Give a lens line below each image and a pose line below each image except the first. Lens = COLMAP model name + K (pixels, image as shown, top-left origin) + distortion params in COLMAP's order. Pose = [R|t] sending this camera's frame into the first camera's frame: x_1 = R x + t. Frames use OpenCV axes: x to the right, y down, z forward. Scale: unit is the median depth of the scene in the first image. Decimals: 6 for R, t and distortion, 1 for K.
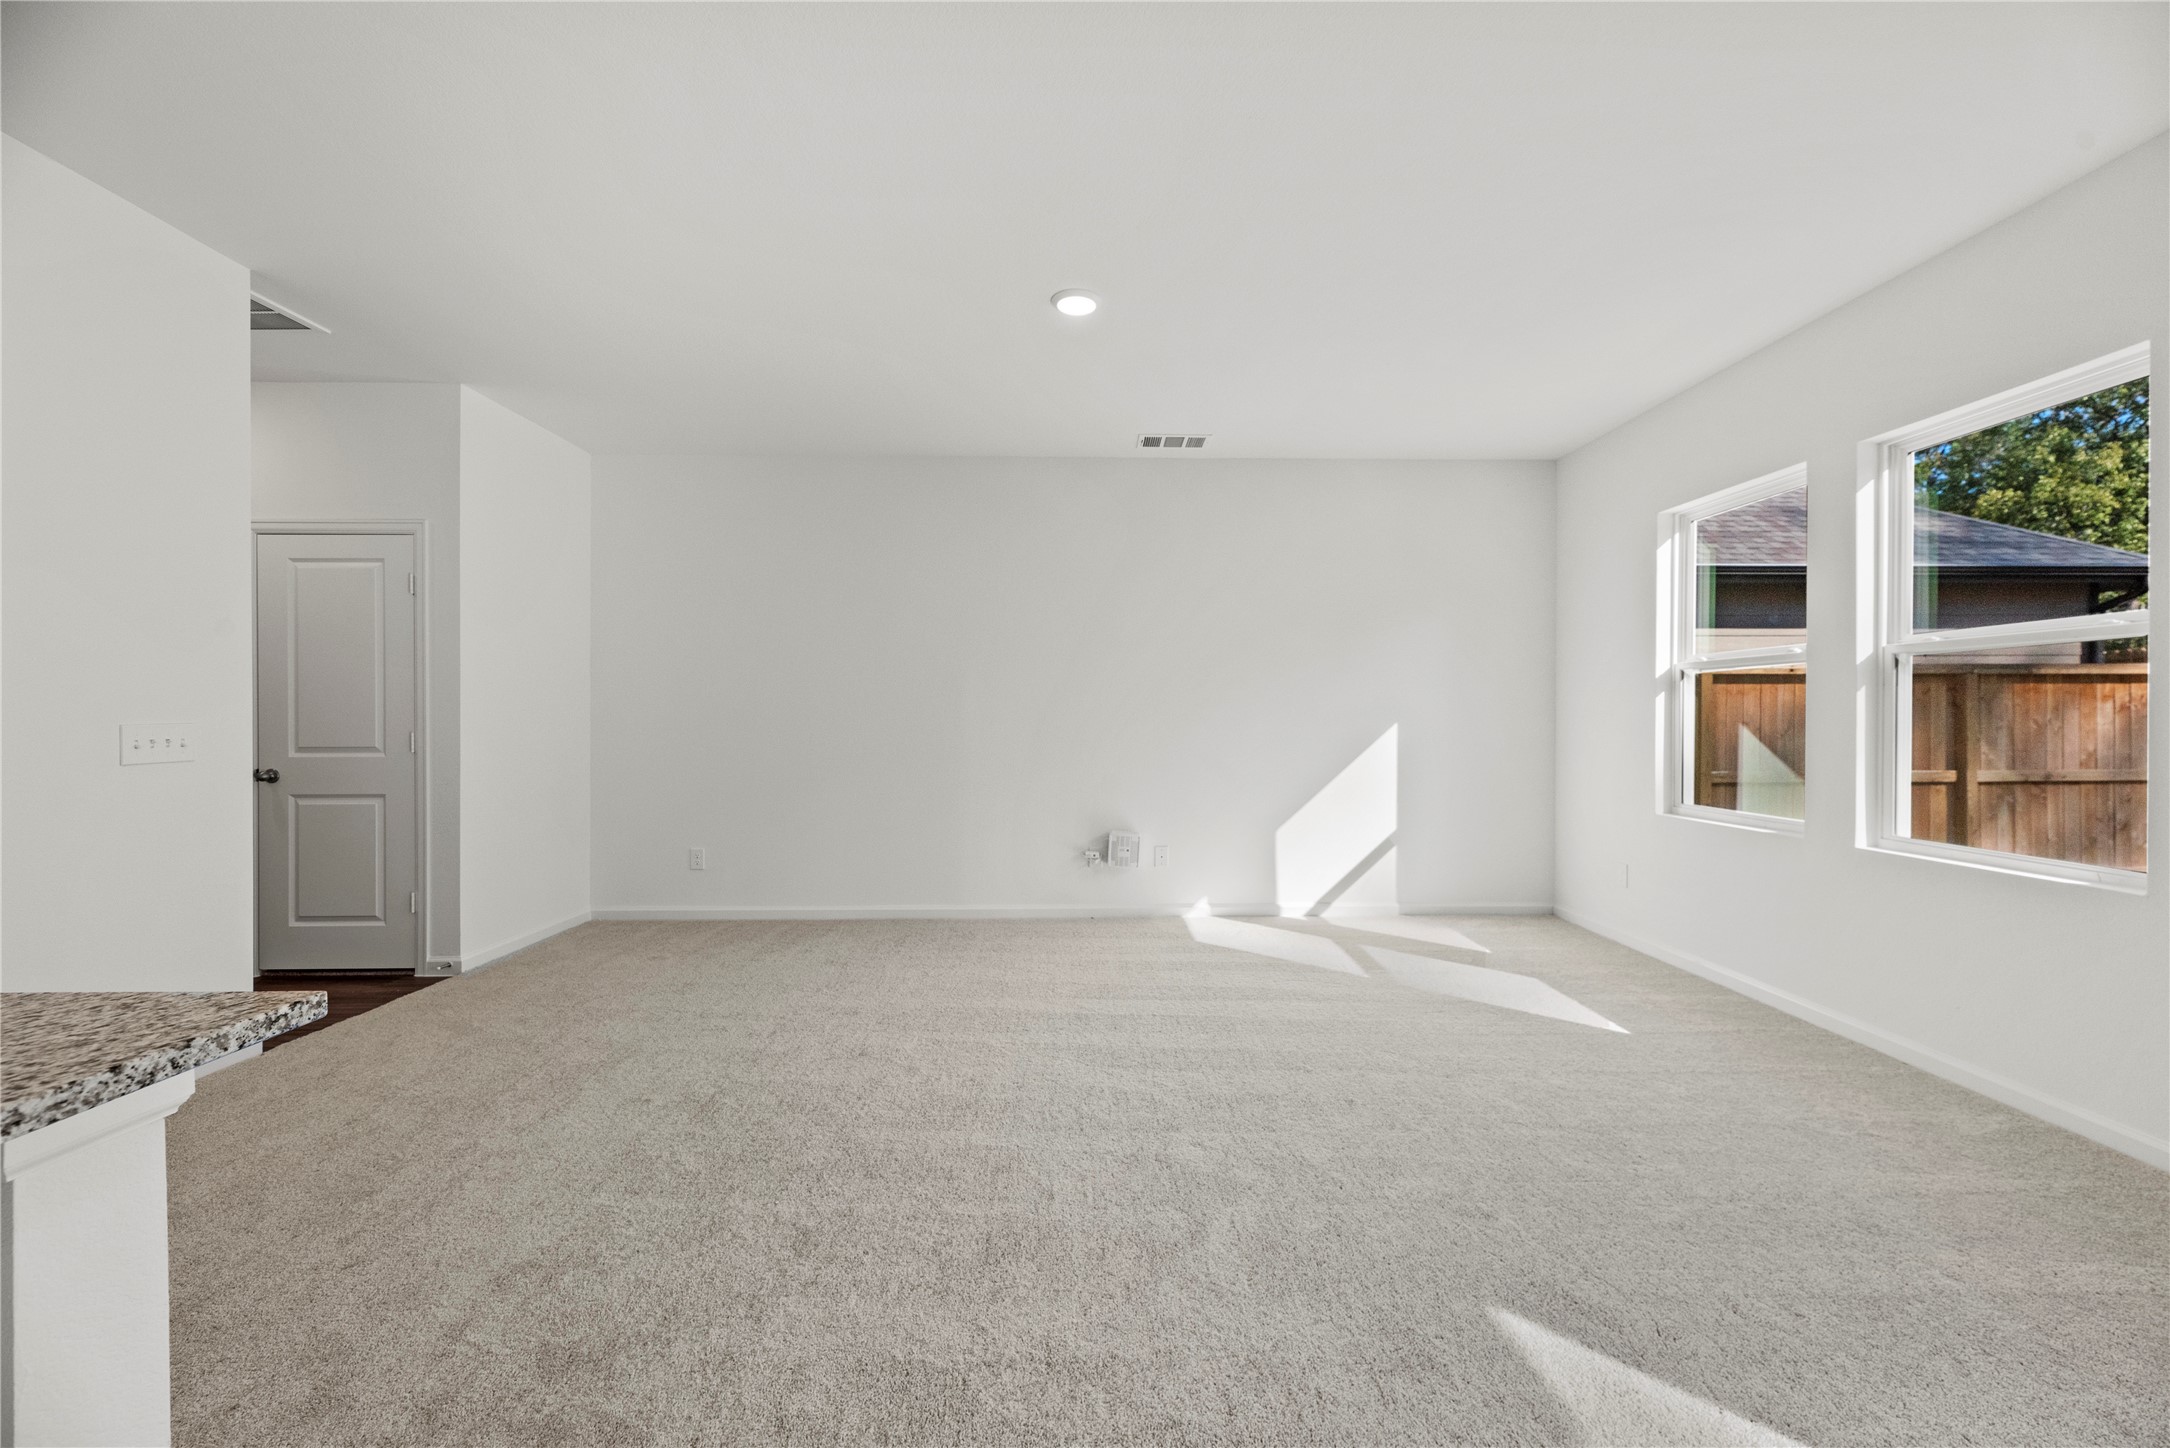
lens RADIAL K [[884.9, 0, 1093.3], [0, 884.9, 718.7], [0, 0, 1]] dist [-0.003015, 0.000754]
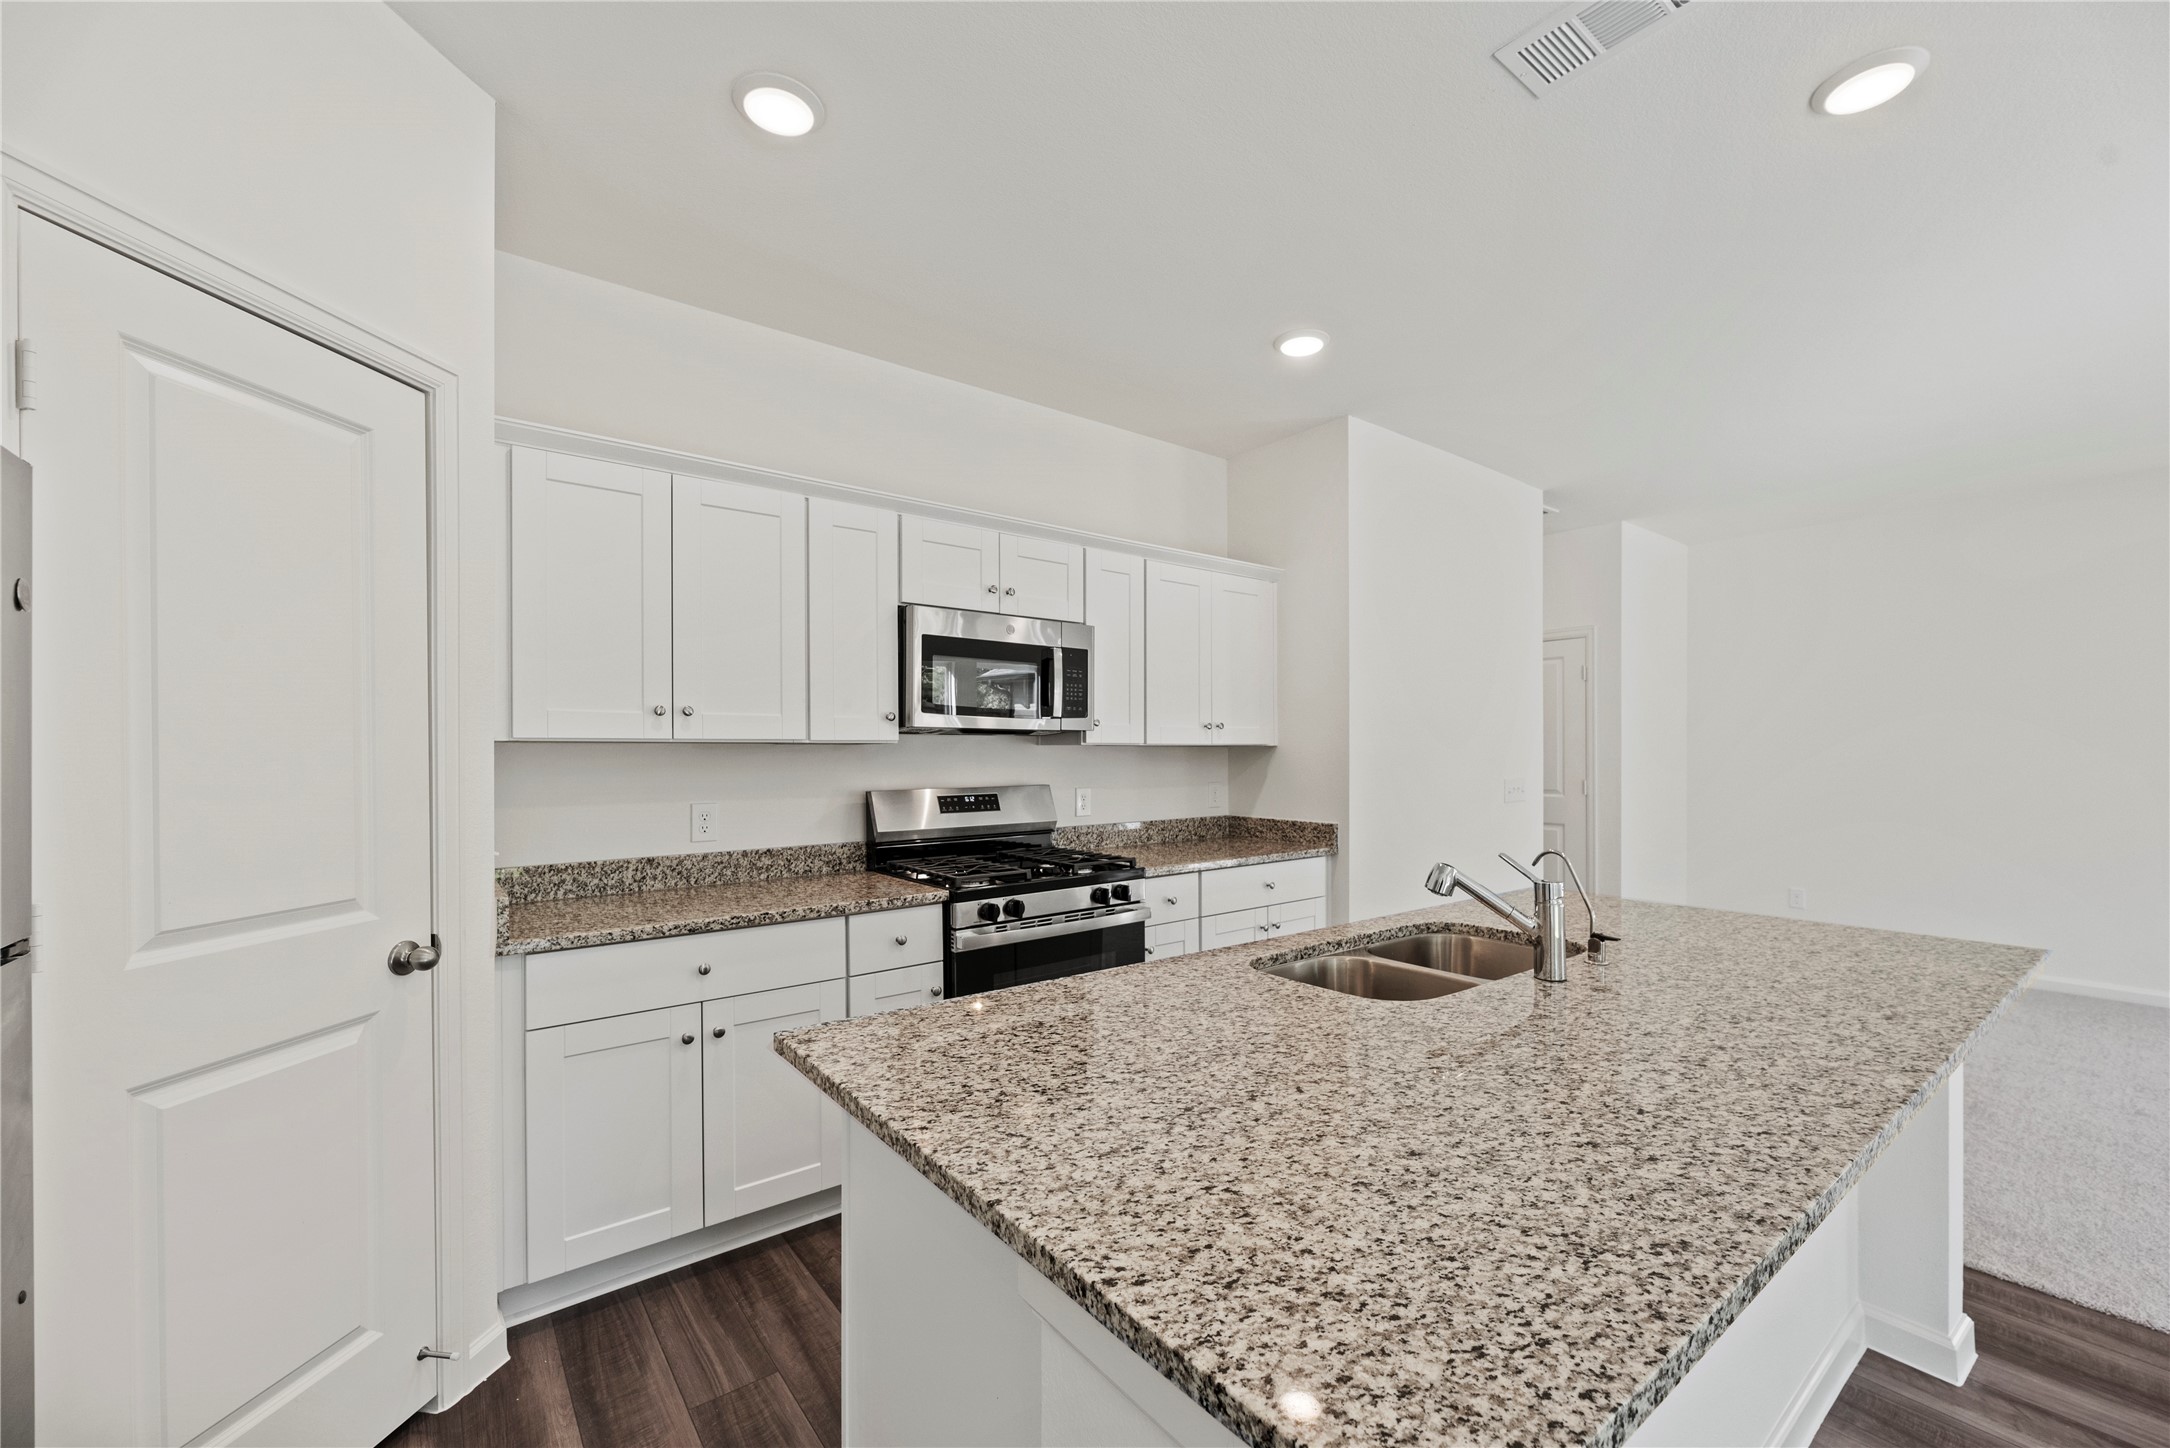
lens RADIAL K [[884.9, 0, 1123.2], [0, 884.9, 754.1], [0, 0, 1]] dist [-0.003015, 0.000754]
pose [[0.620576, 0.007980, -0.784106, -0.164804], [-0.004436, 0.999968, 0.006666, -0.039832], [0.784134, -0.000658, 0.620591, -0.522403]]
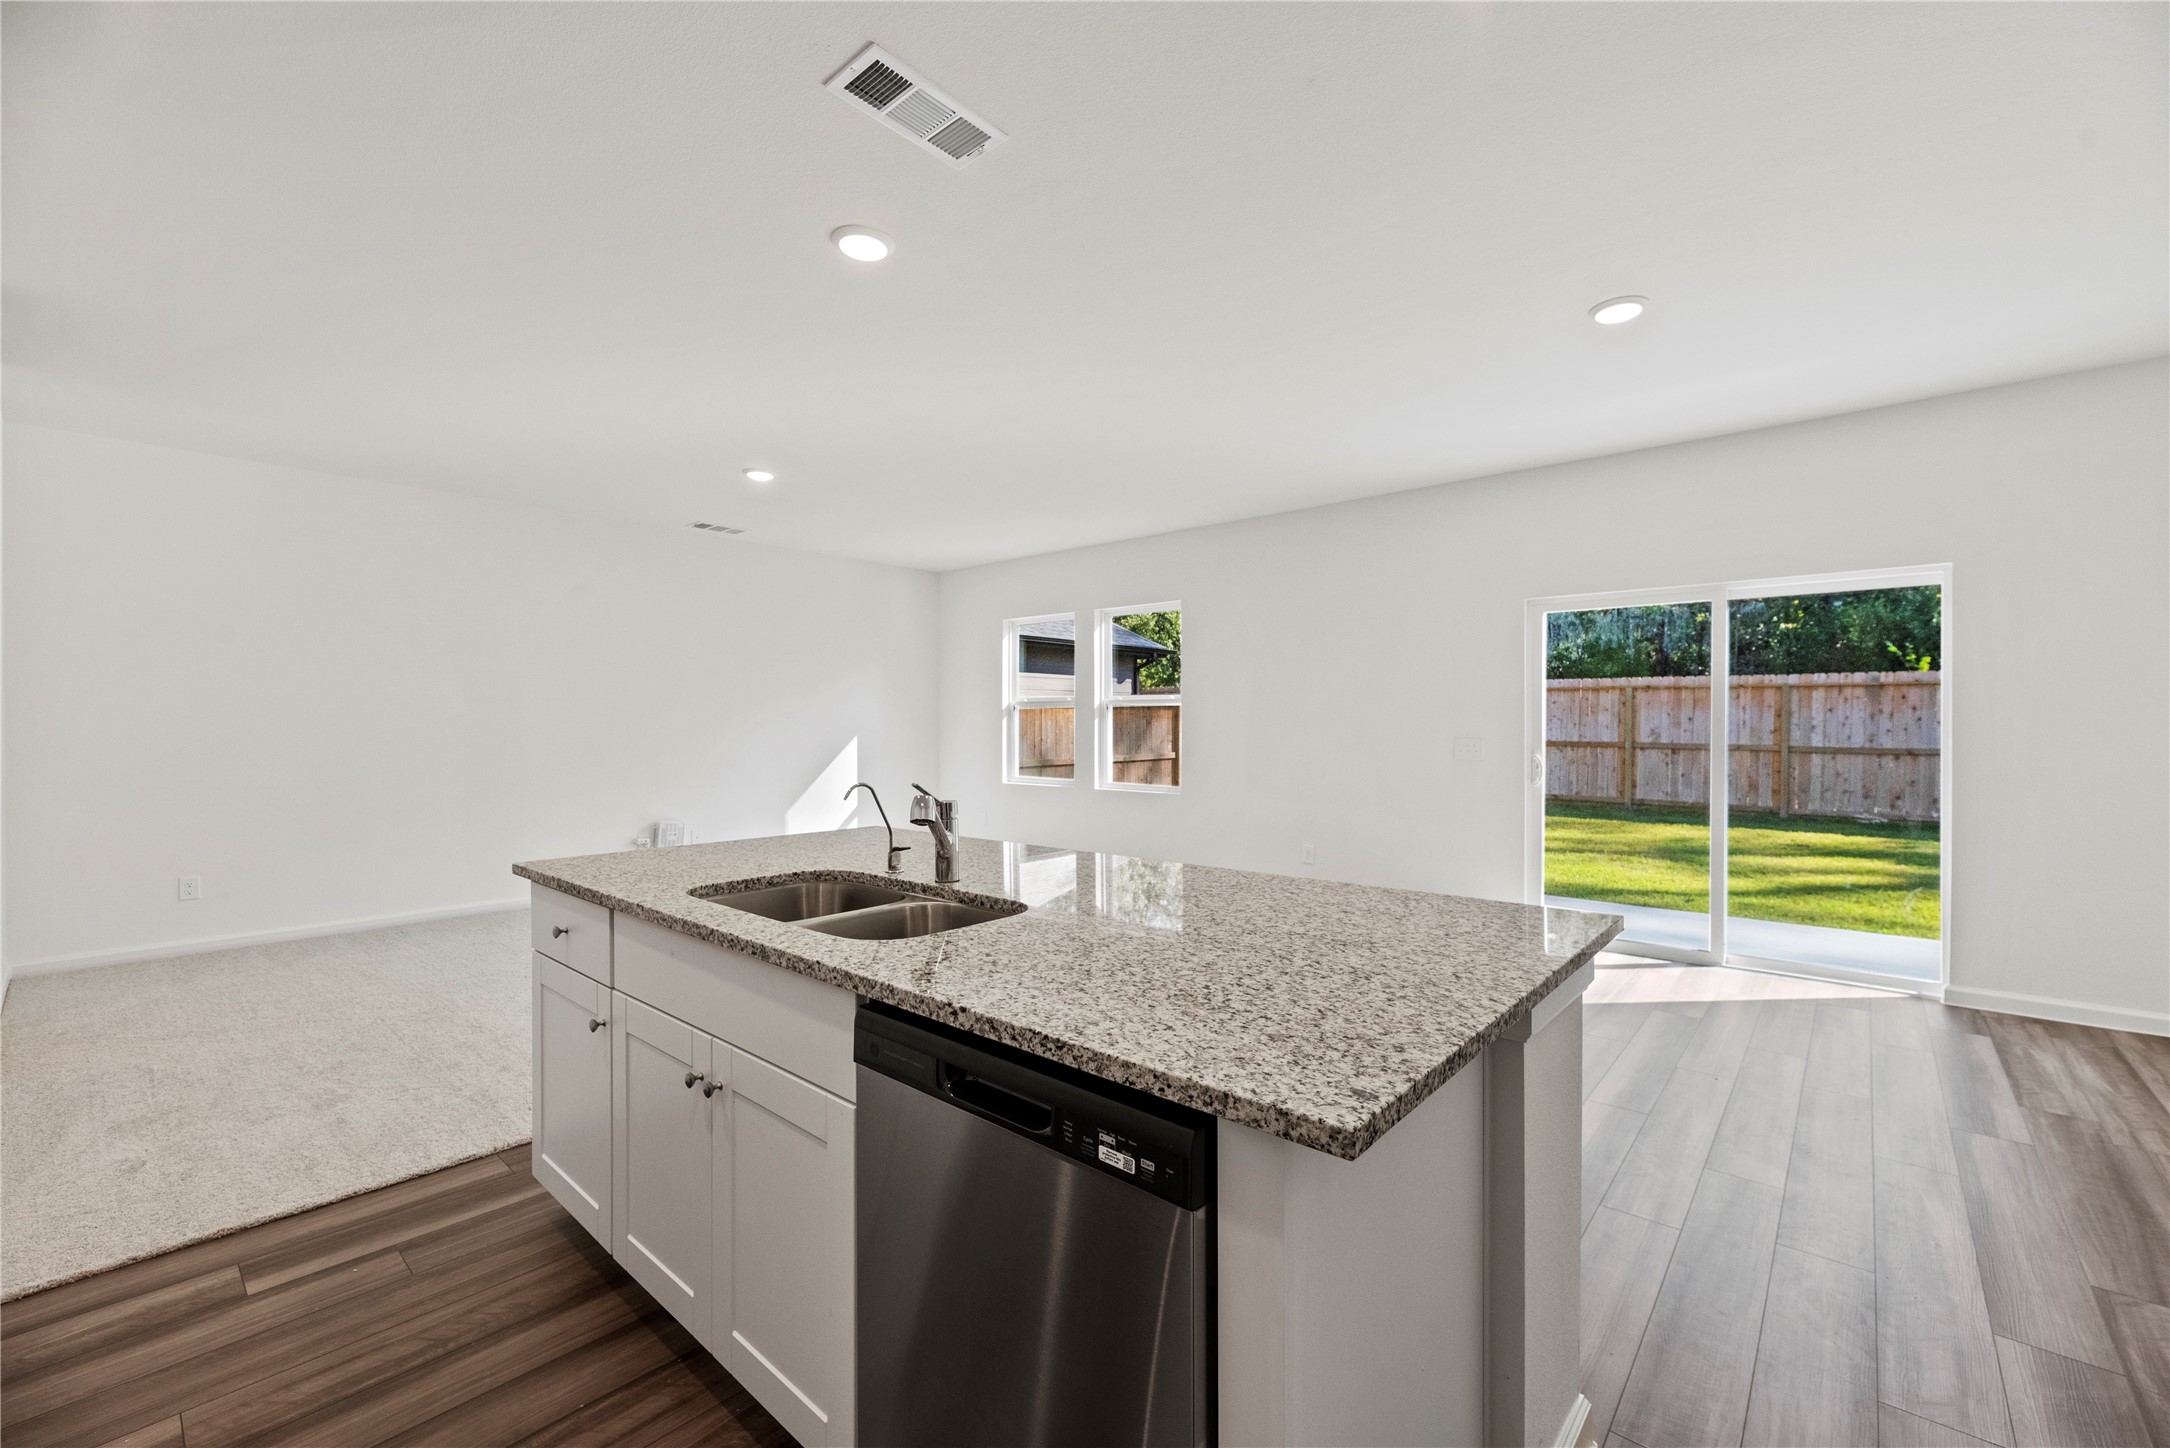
lens RADIAL K [[884.9, 0, 1111.2], [0, 884.9, 729.8], [0, 0, 1]] dist [-0.003015, 0.000754]
pose [[0.659162, -0.005246, 0.751983, -0.770140], [0.001569, 0.999983, 0.005601, -0.015451], [-0.751999, -0.002512, 0.659159, -0.501643]]
